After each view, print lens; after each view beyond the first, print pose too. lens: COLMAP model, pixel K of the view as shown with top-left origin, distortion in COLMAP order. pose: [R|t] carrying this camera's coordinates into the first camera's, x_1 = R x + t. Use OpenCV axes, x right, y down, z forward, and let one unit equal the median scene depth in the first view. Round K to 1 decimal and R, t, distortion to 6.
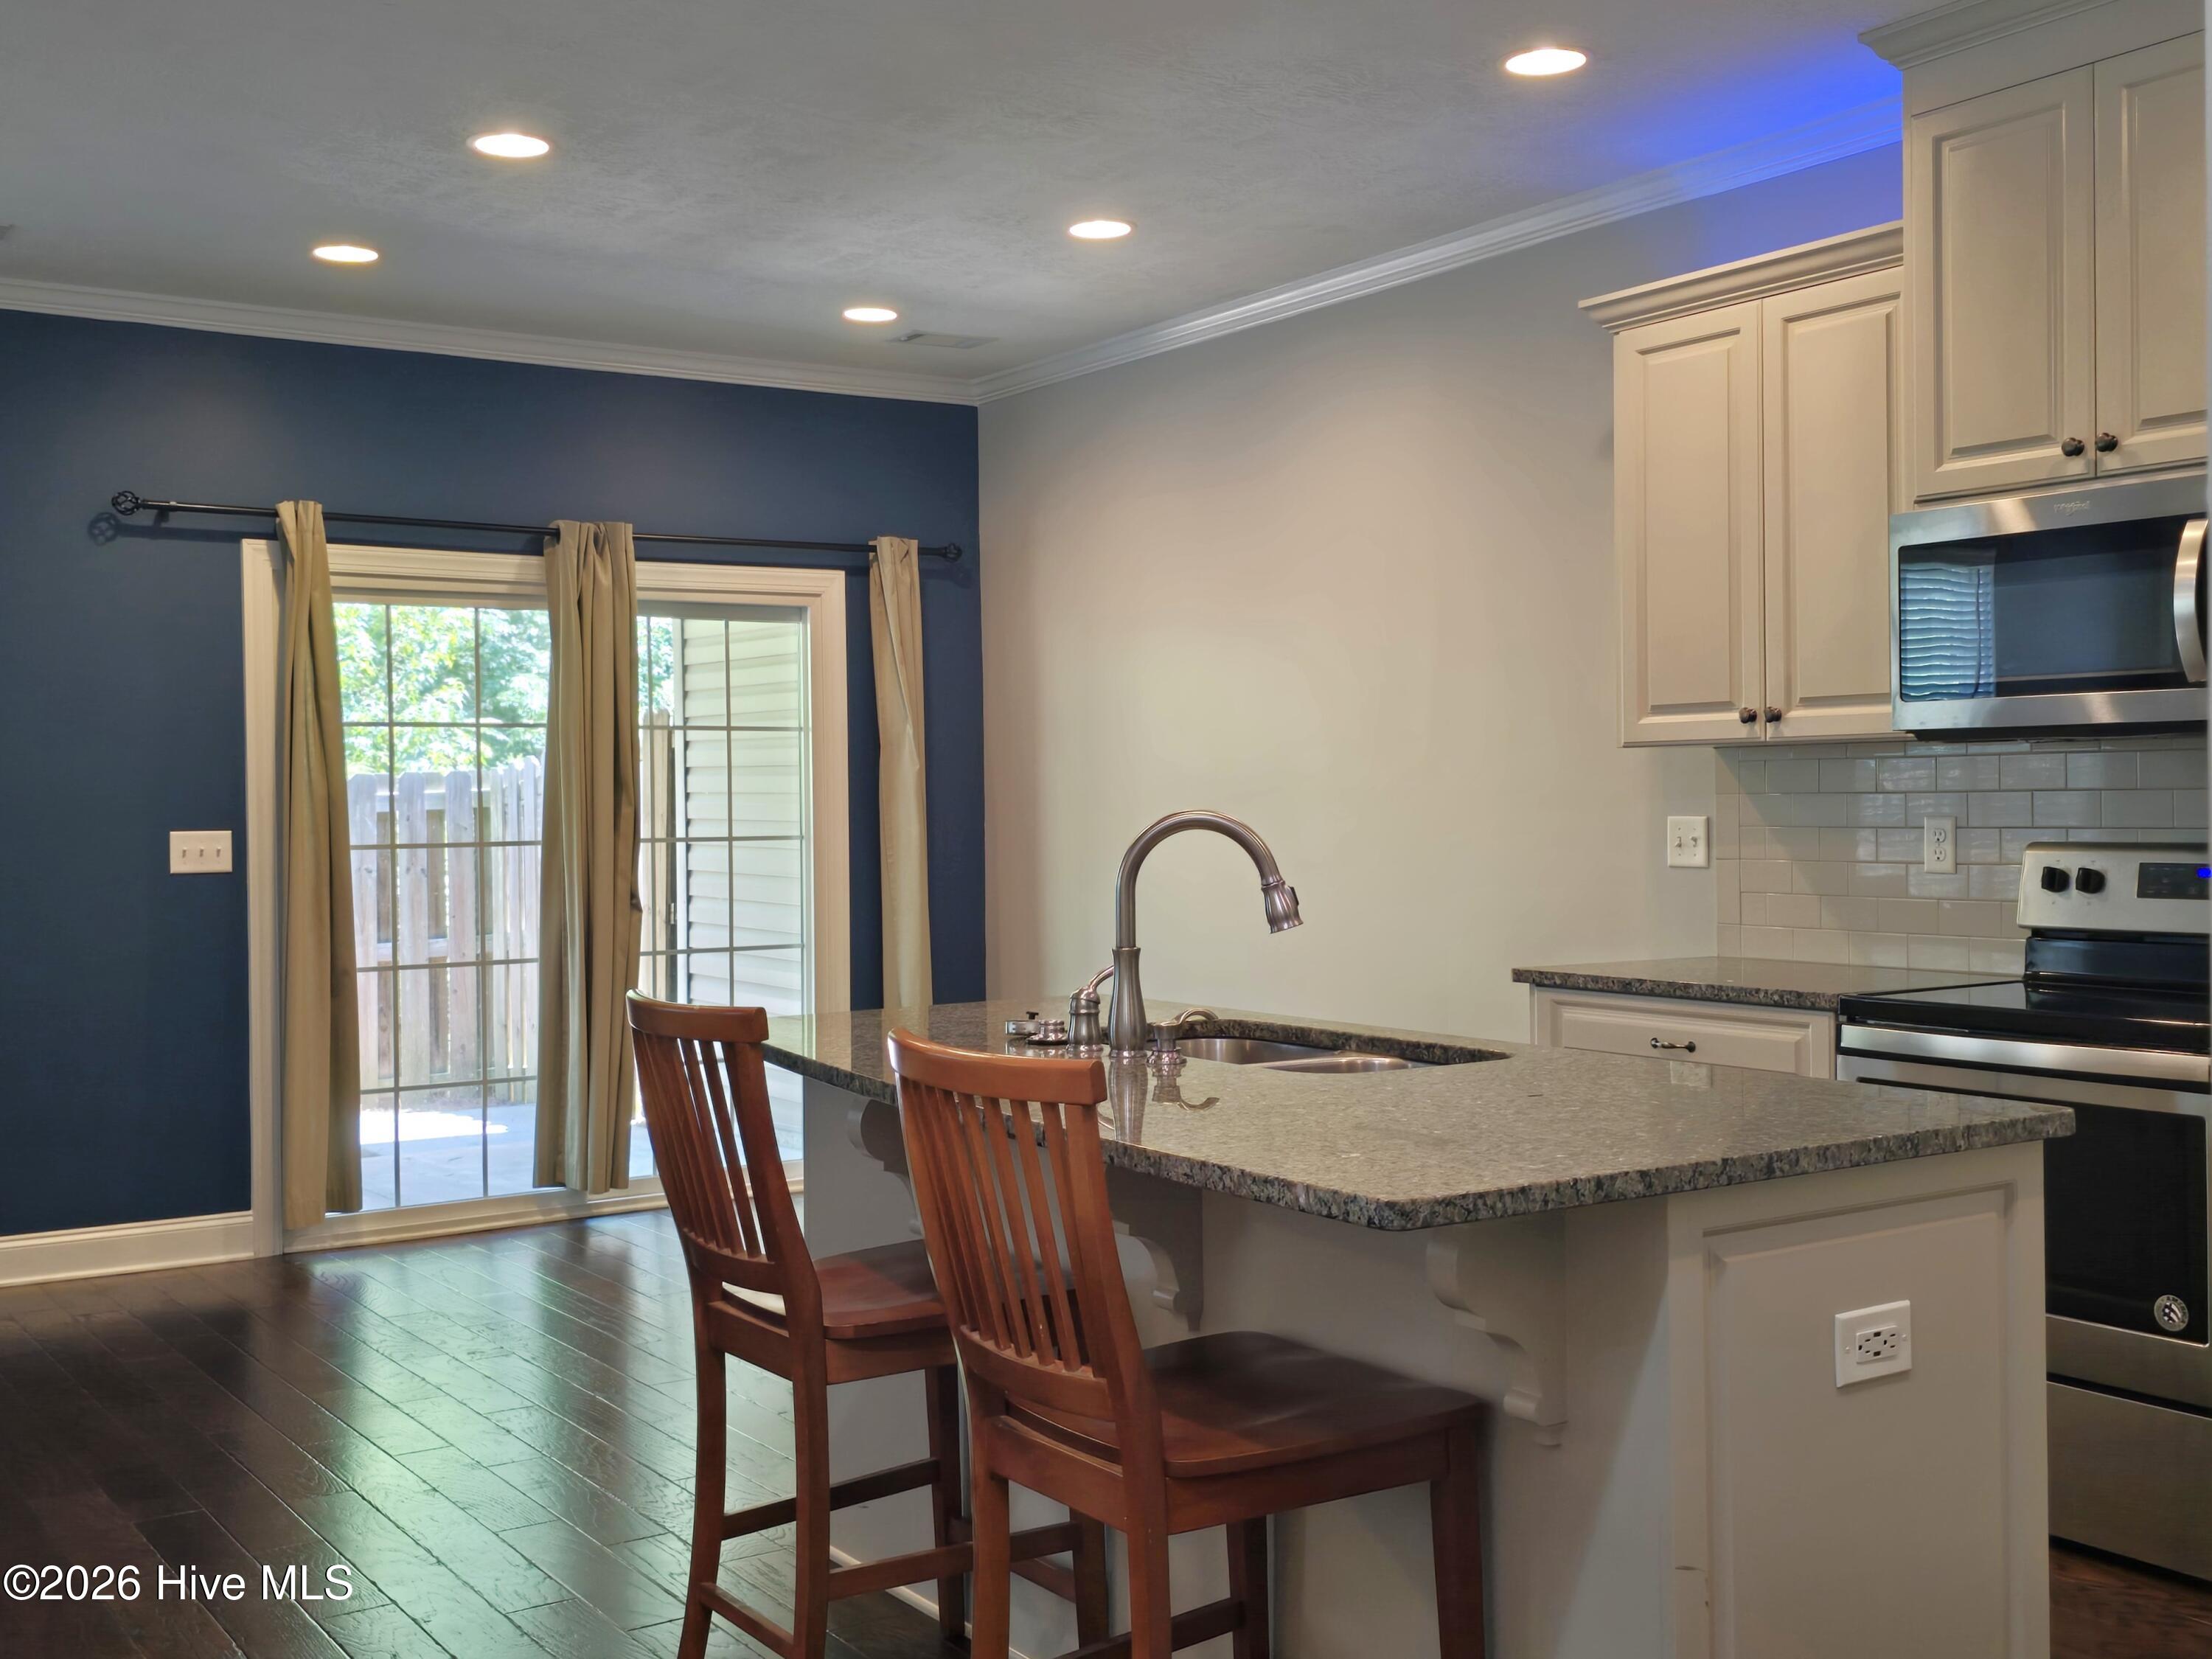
lens RADIAL K [[2446.1, 0, 1106.0], [0, 2446.1, 829.5], [0, 0, 1]] dist [0.296893, -0.488605]
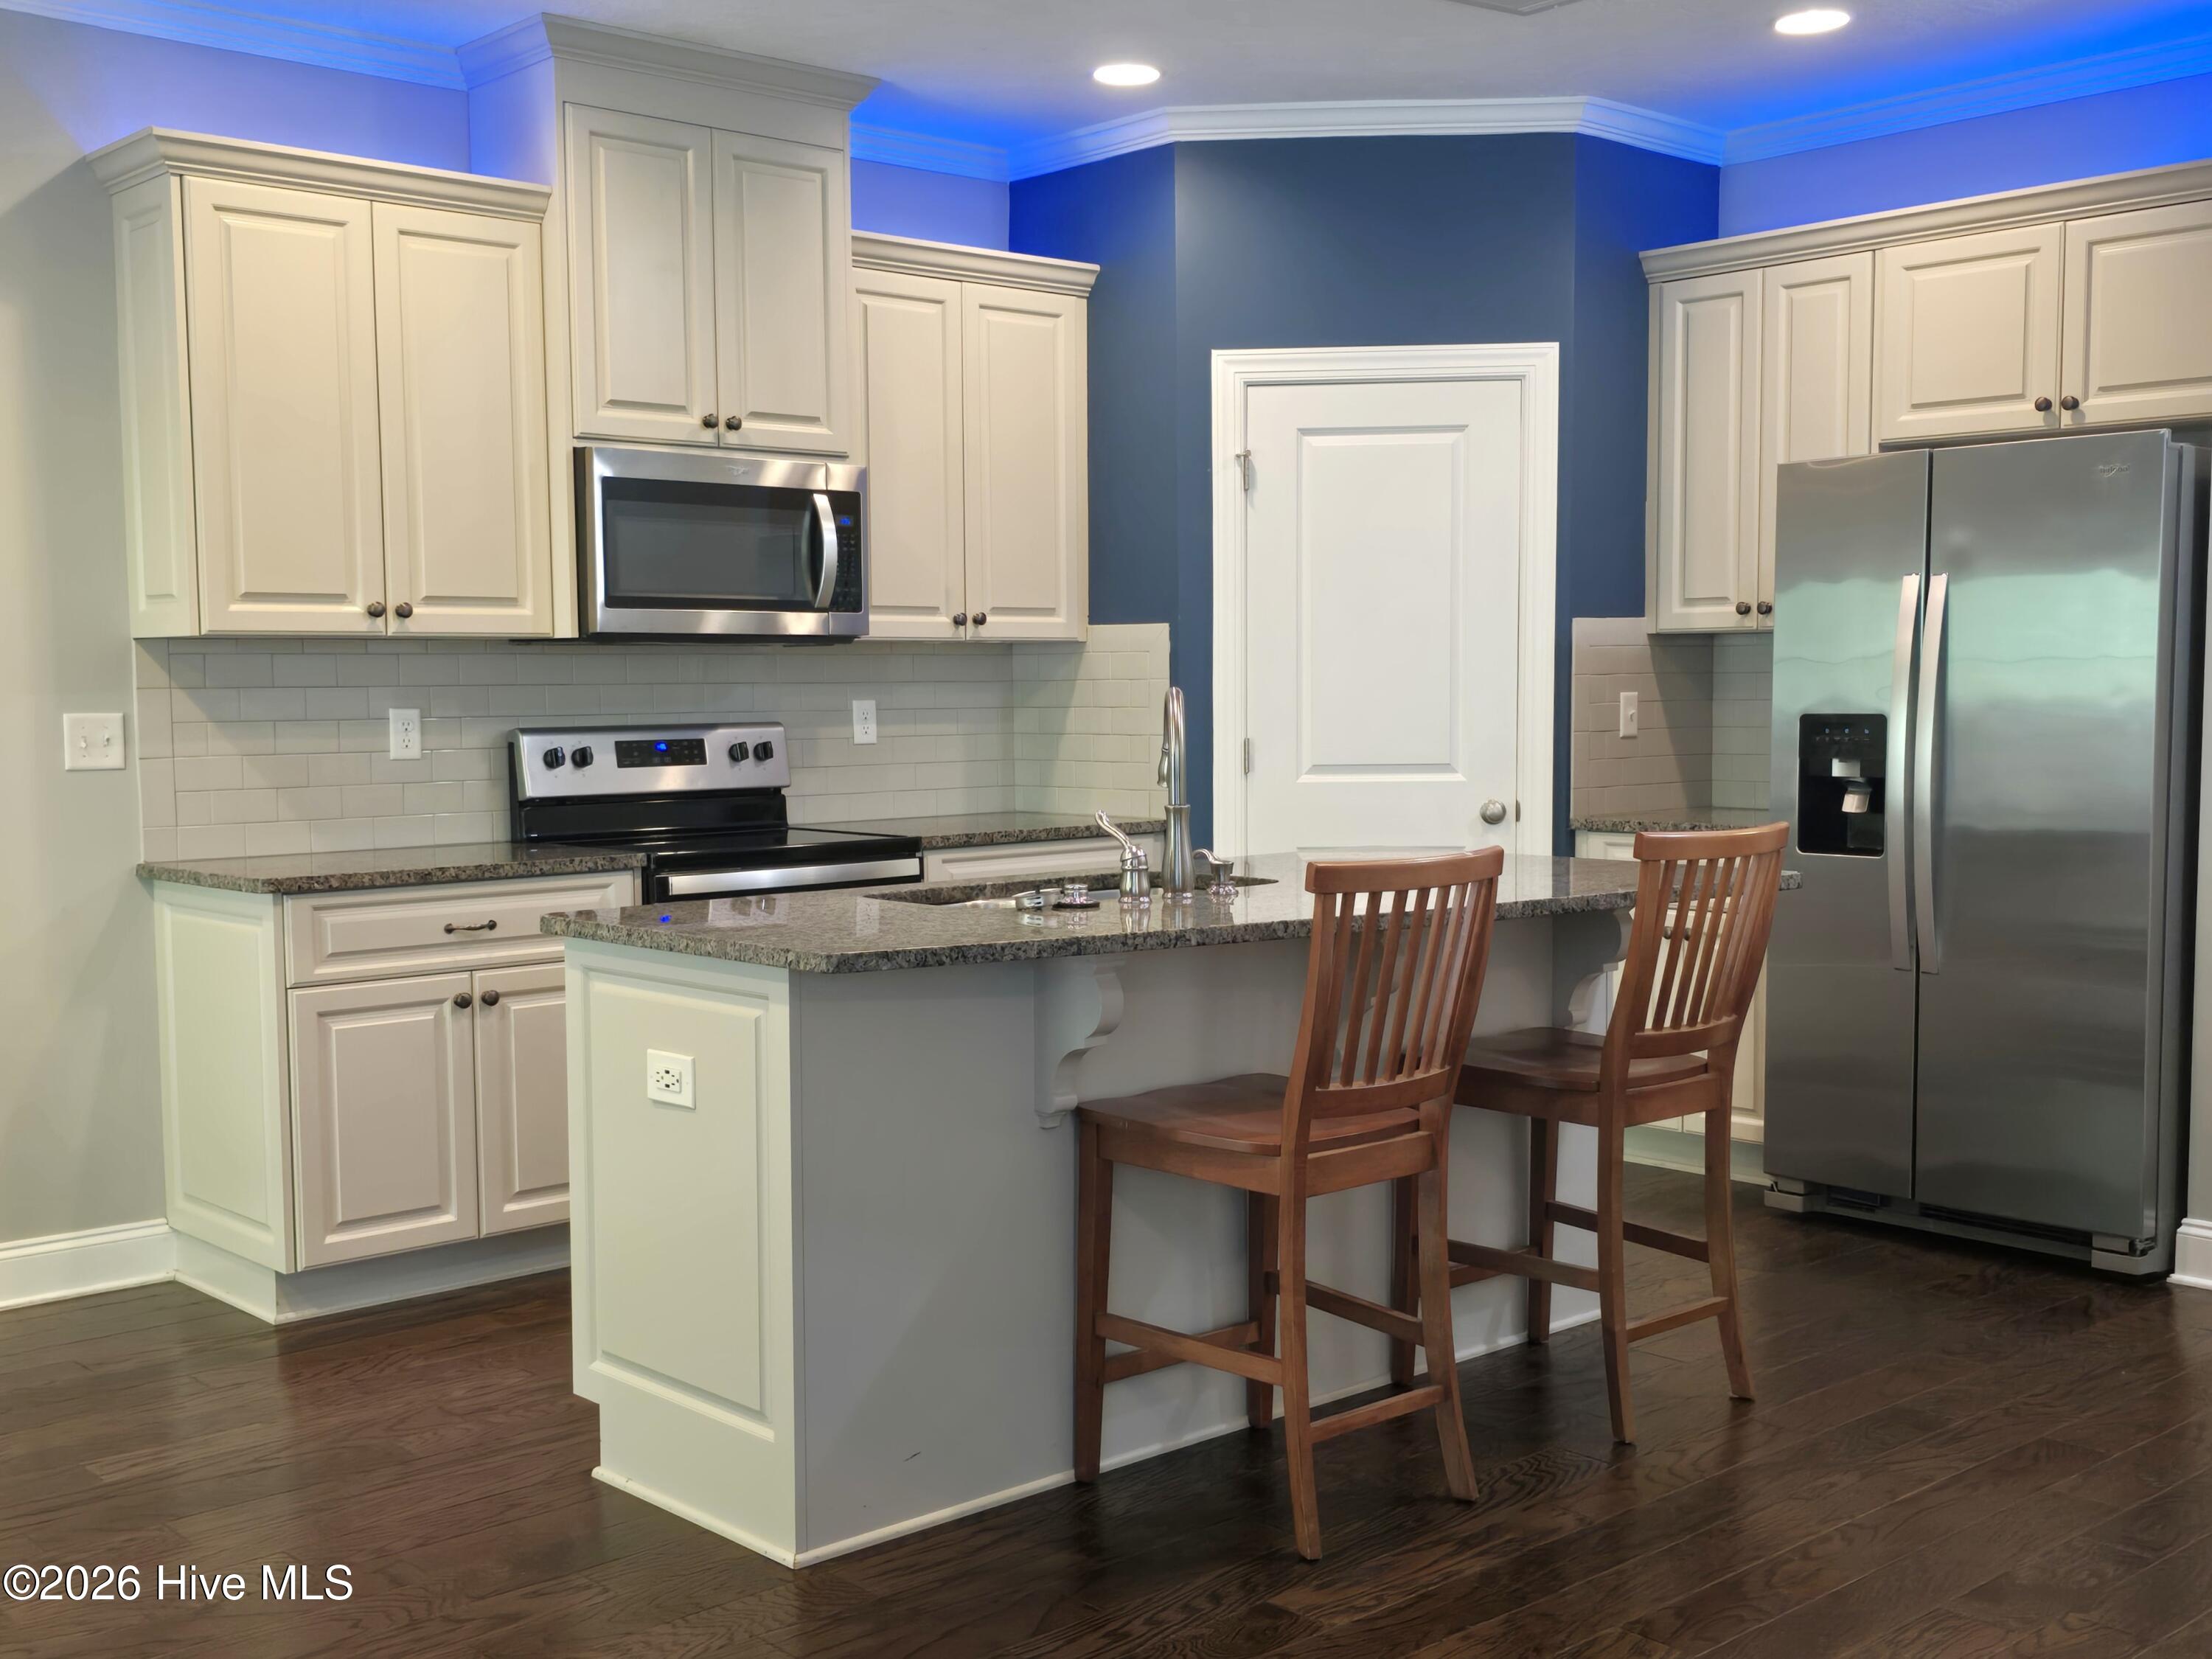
lens RADIAL K [[2446.1, 0, 1106.0], [0, 2446.1, 829.5], [0, 0, 1]] dist [0.296893, -0.488605]
pose [[-0.127514, -0.047643, 0.990692, -0.851143], [0.030174, 0.998197, 0.051887, 0.000162], [-0.991378, 0.036509, -0.125847, 0.883601]]
